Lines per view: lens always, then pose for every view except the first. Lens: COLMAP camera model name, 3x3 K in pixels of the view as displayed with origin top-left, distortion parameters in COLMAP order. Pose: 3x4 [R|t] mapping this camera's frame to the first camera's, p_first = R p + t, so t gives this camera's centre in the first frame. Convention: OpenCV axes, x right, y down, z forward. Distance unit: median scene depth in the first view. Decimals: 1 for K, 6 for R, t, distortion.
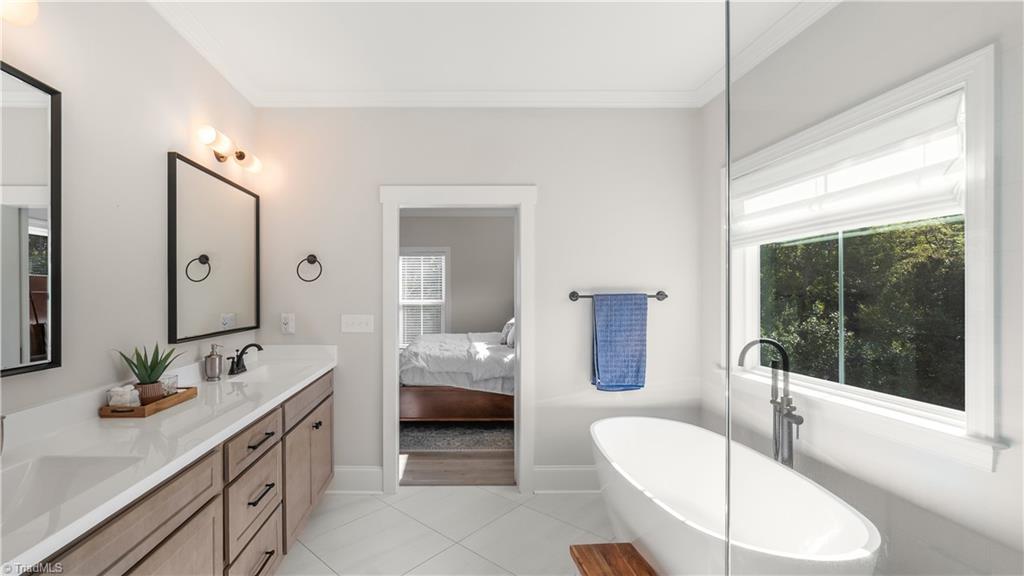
lens RADIAL K [[403.6, 0, 510.6], [0, 403.6, 292.4], [0, 0, 1]] dist [-0.006711, 0.001992]
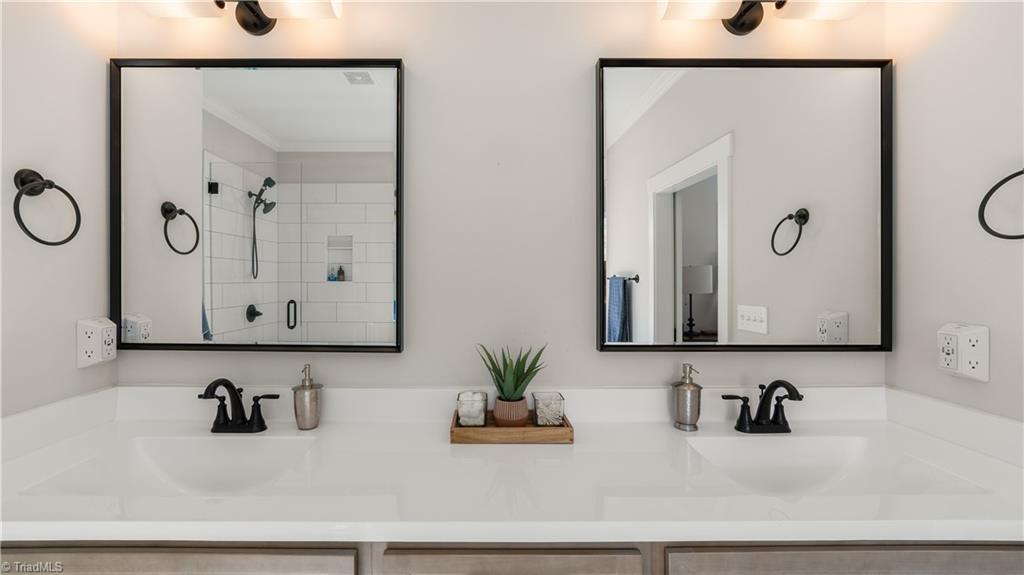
lens RADIAL K [[403.6, 0, 510.9], [0, 403.6, 284.6], [0, 0, 1]] dist [-0.006711, 0.001992]
pose [[-0.160451, 0.024020, -0.986751, -0.123217], [0.002619, 0.999711, 0.023910, 0.001612], [0.987040, 0.001252, -0.160468, 0.757225]]
